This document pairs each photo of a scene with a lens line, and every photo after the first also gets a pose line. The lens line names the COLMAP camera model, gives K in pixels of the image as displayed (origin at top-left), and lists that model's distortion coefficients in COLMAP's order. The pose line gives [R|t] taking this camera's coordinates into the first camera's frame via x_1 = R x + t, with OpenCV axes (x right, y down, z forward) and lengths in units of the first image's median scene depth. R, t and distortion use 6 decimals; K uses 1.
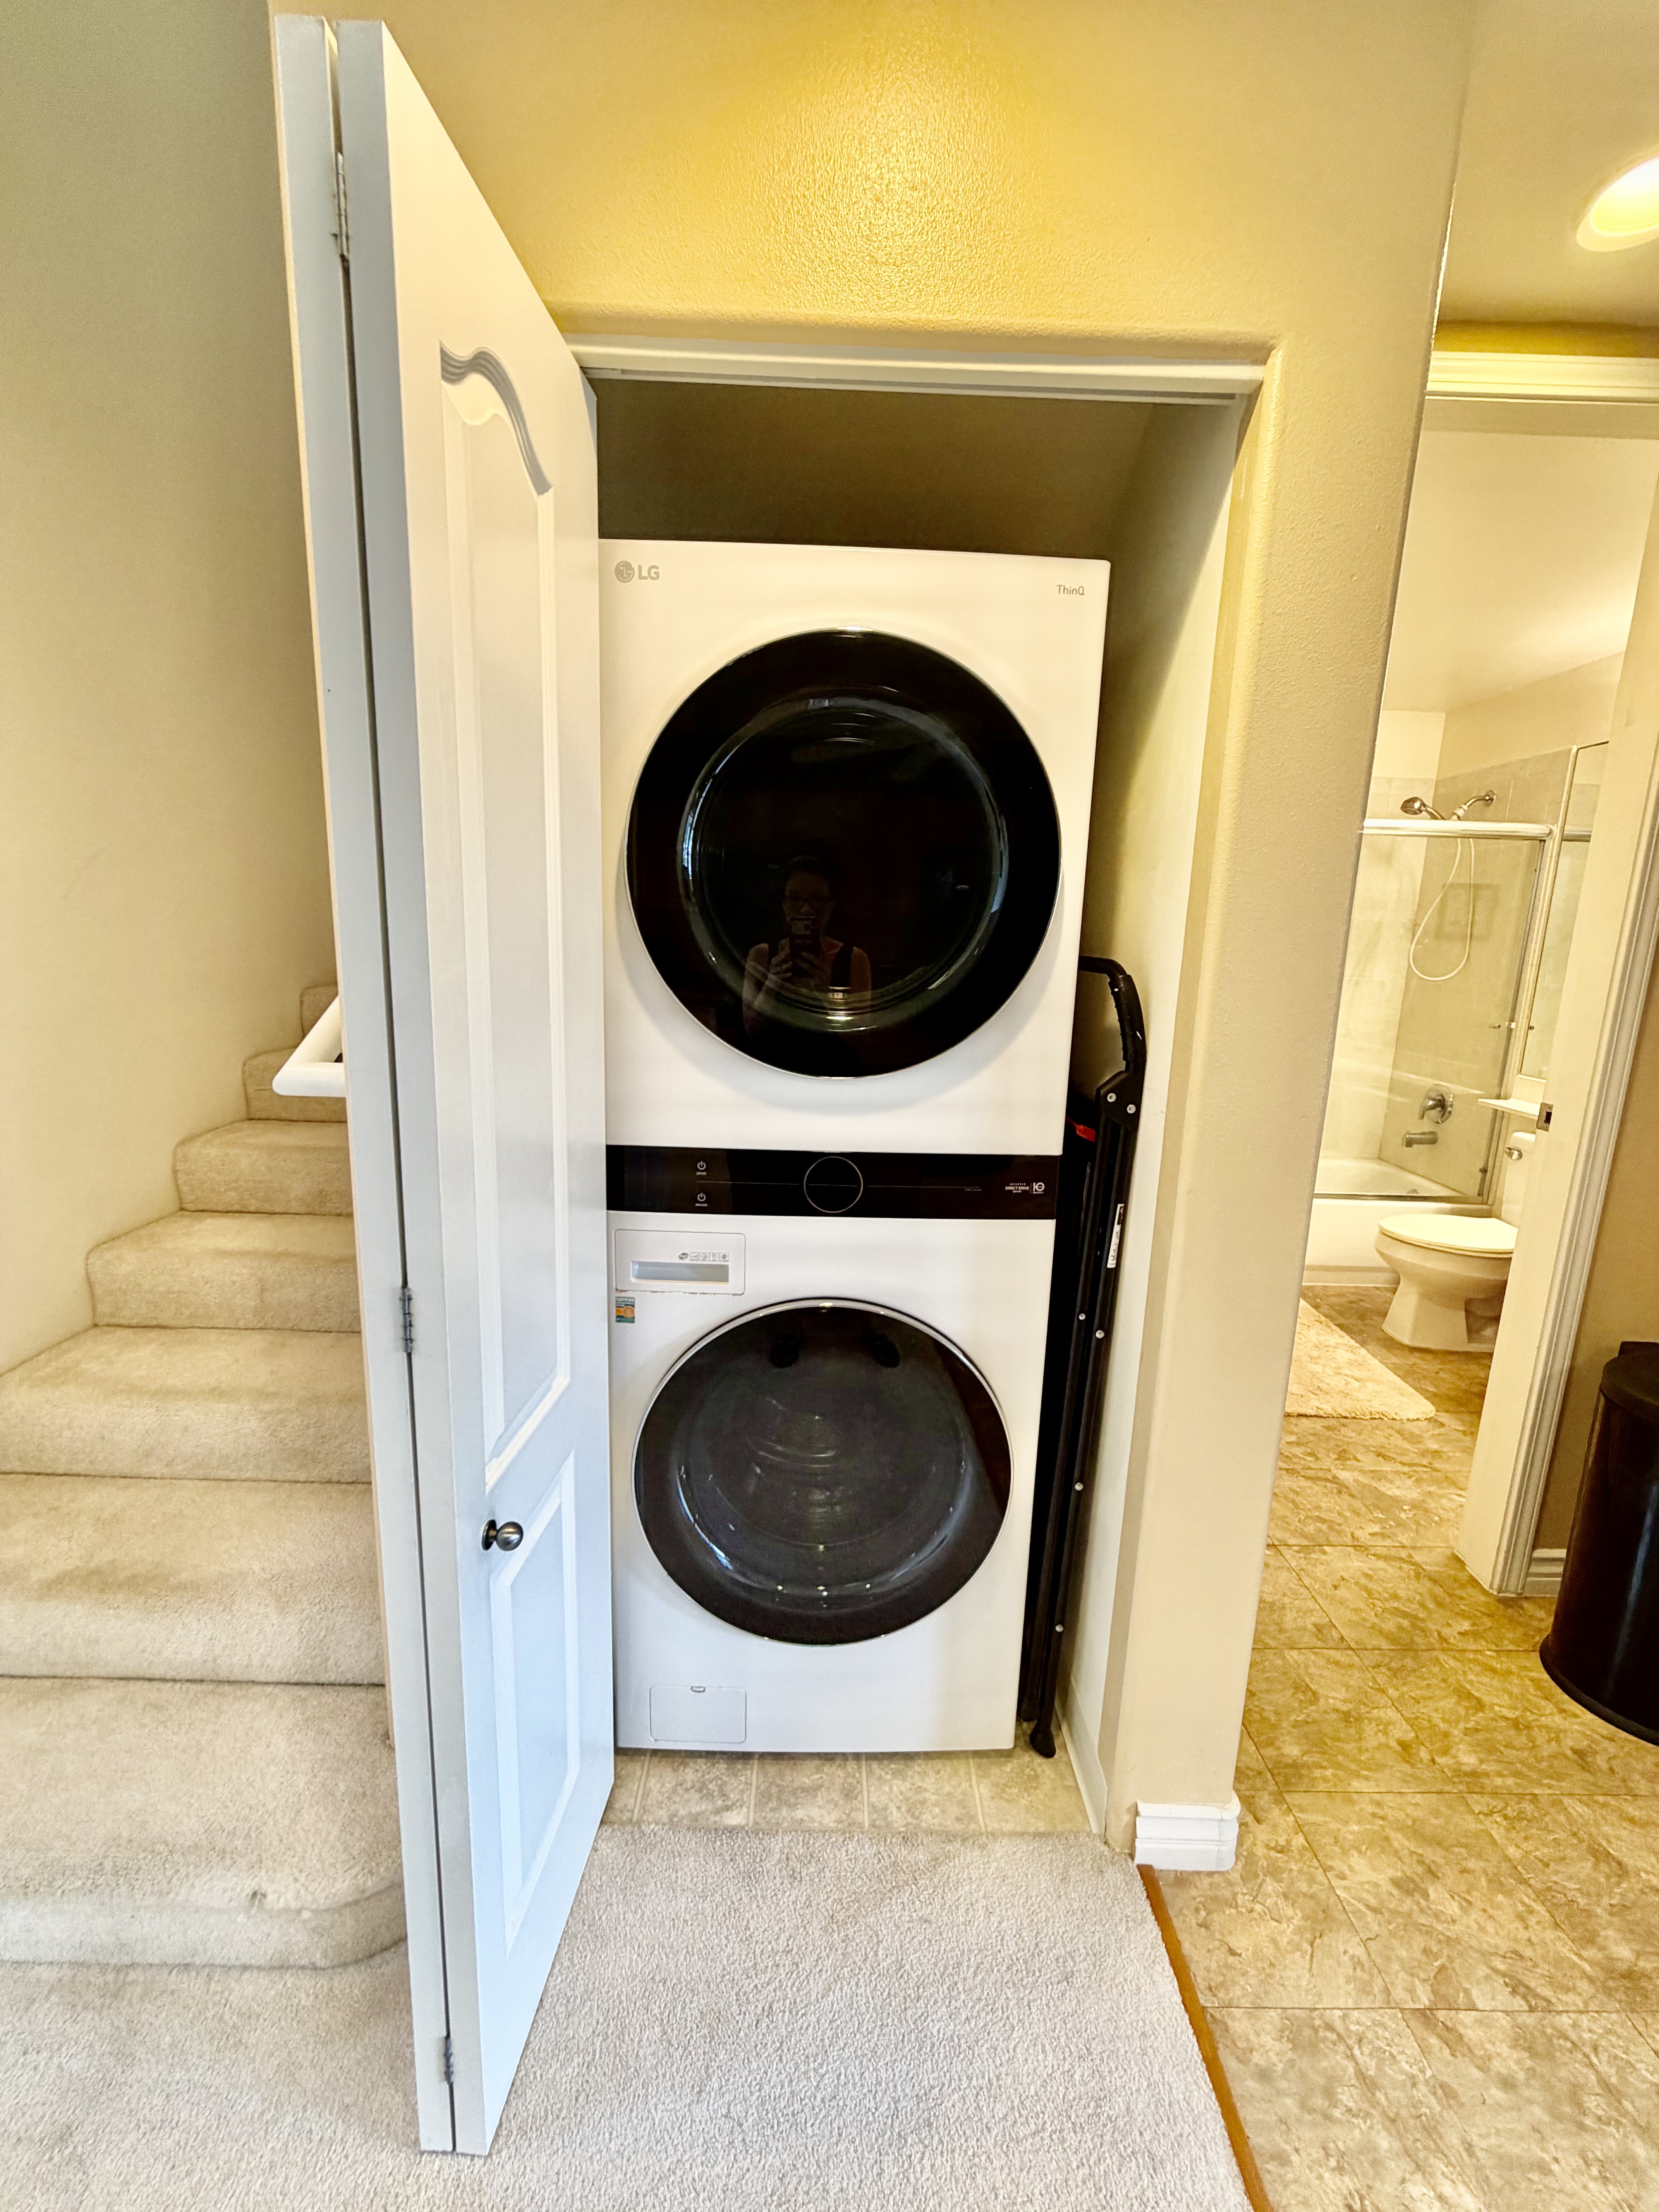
lens RADIAL K [[883.6, 0, 831.6], [0, 883.6, 1097.6], [0, 0, 1]] dist [0.000509, -0.000248]
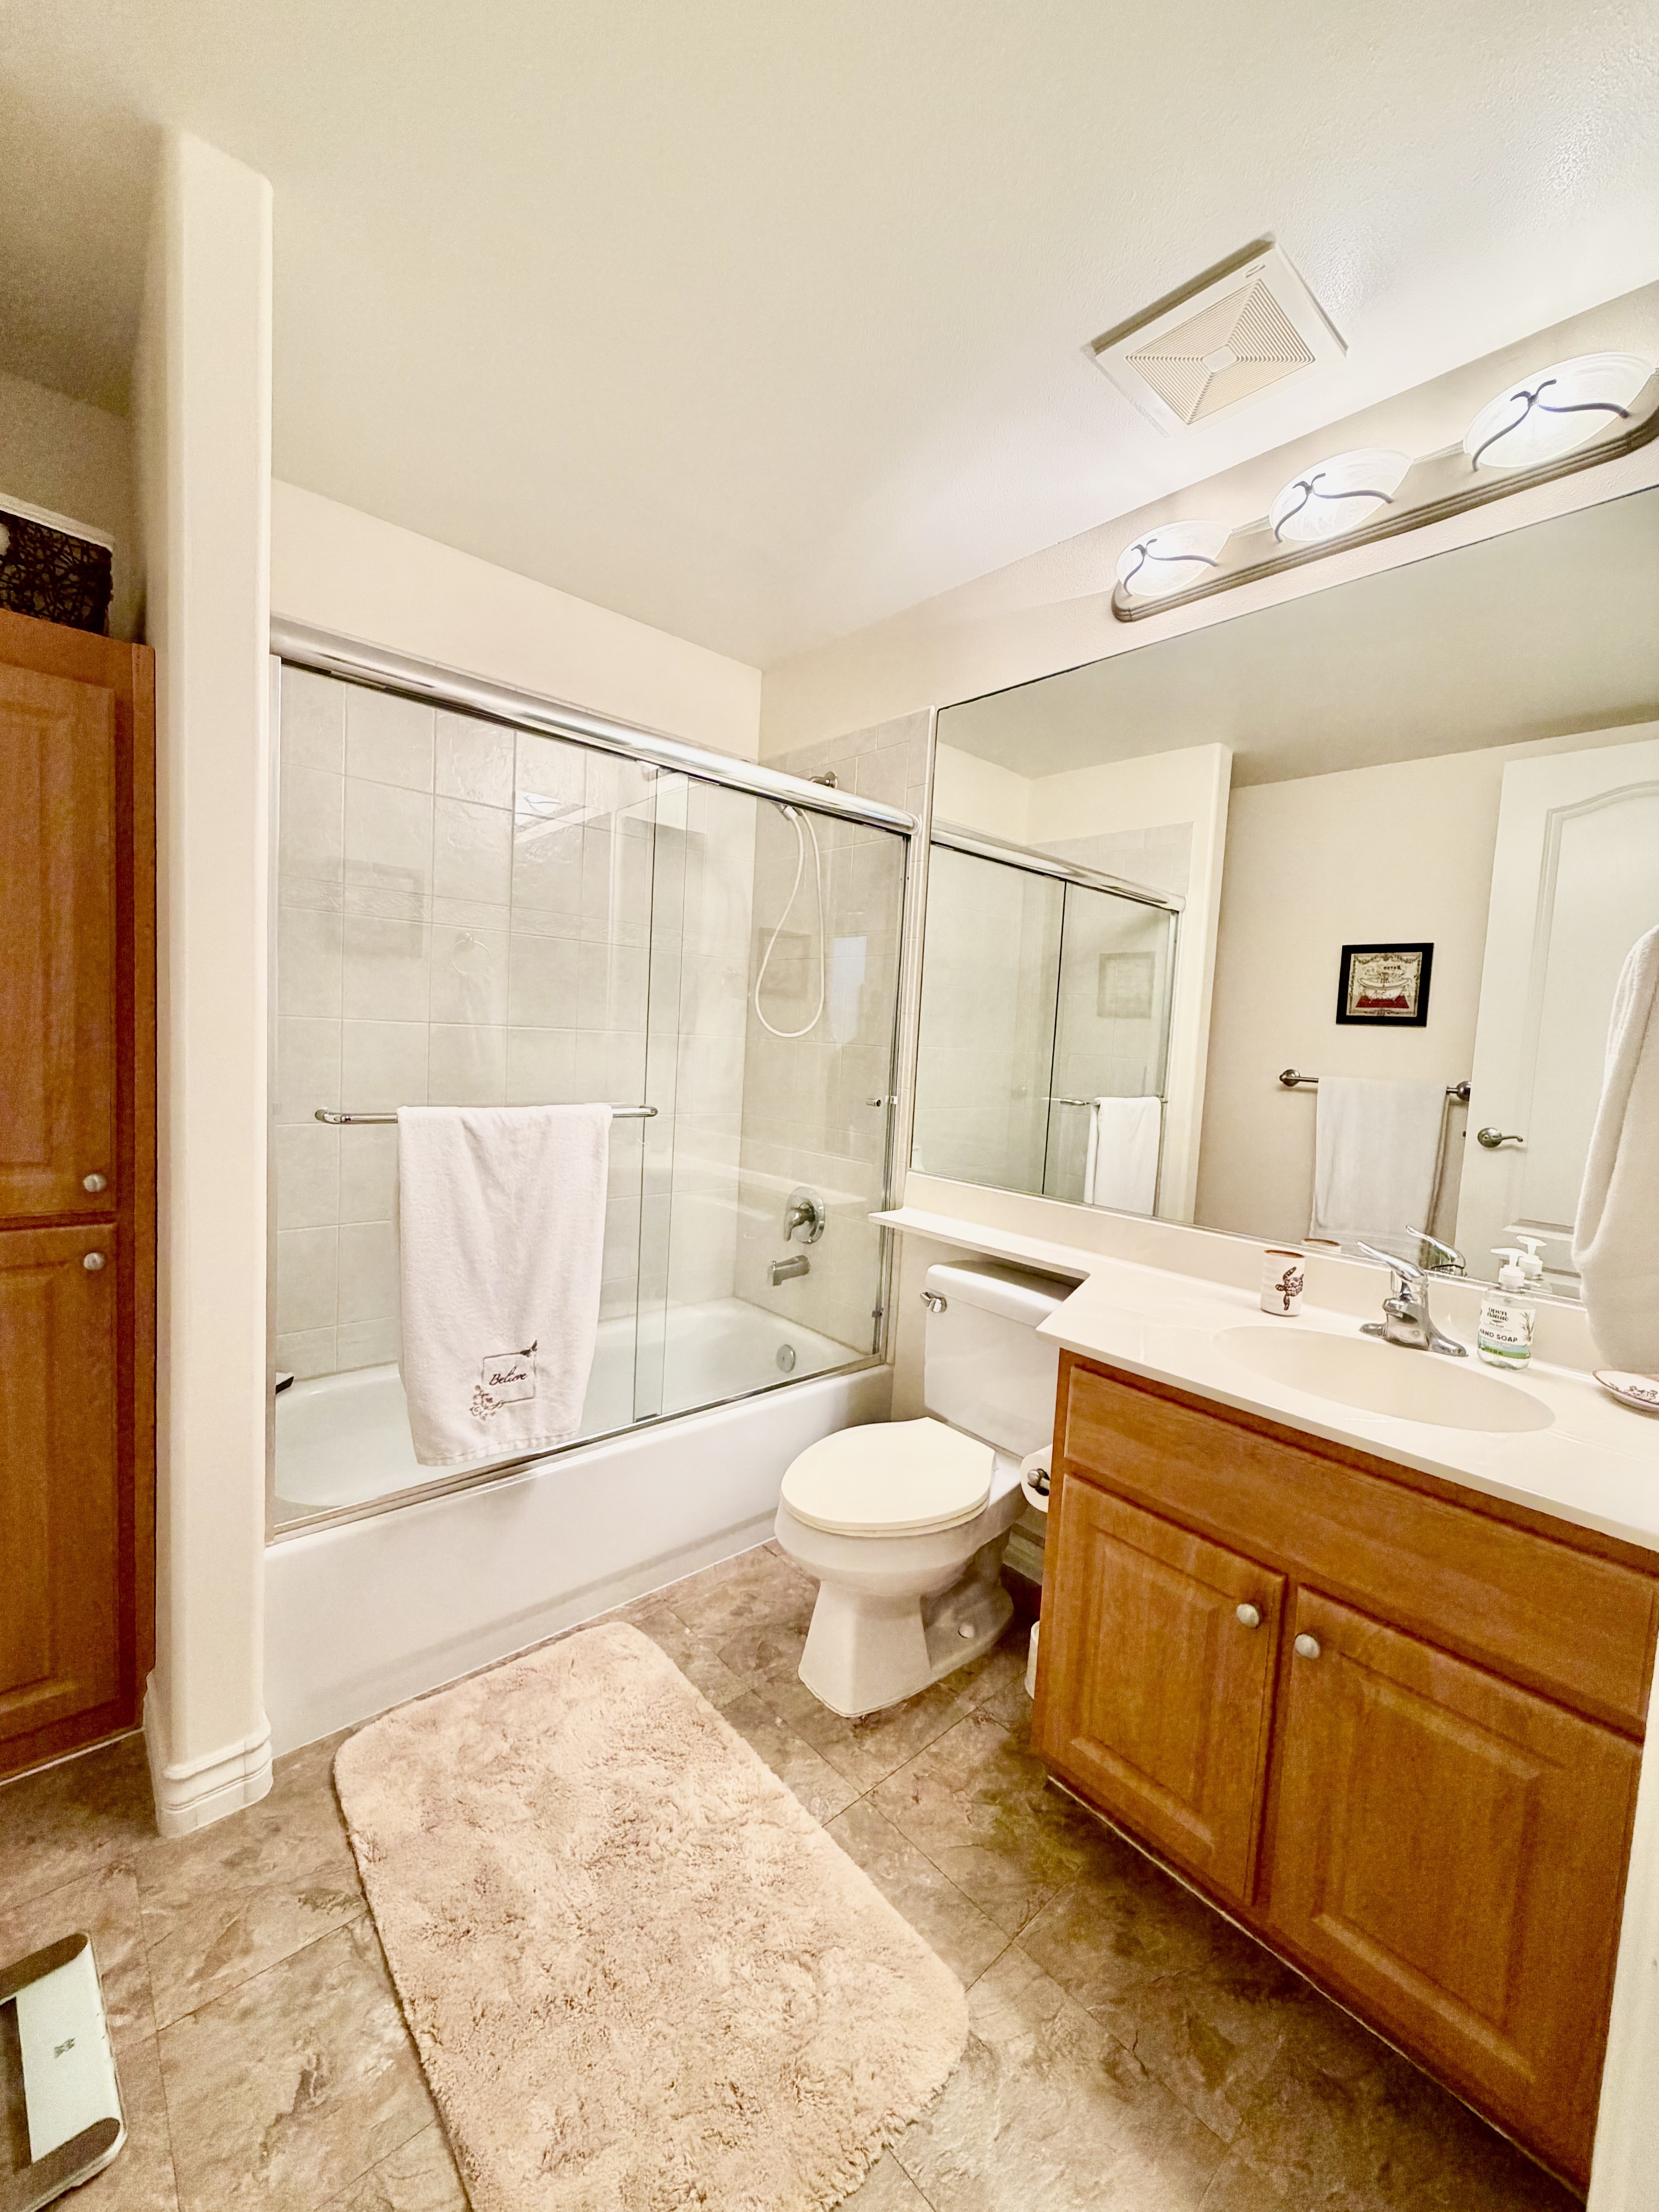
lens RADIAL K [[883.6, 0, 831.6], [0, 883.6, 1097.6], [0, 0, 1]] dist [0.000509, -0.000248]
pose [[0.749164, -0.036627, 0.661372, 0.273287], [0.094206, 0.994212, -0.051651, -0.052163], [-0.655652, 0.101001, 0.748278, 0.507564]]
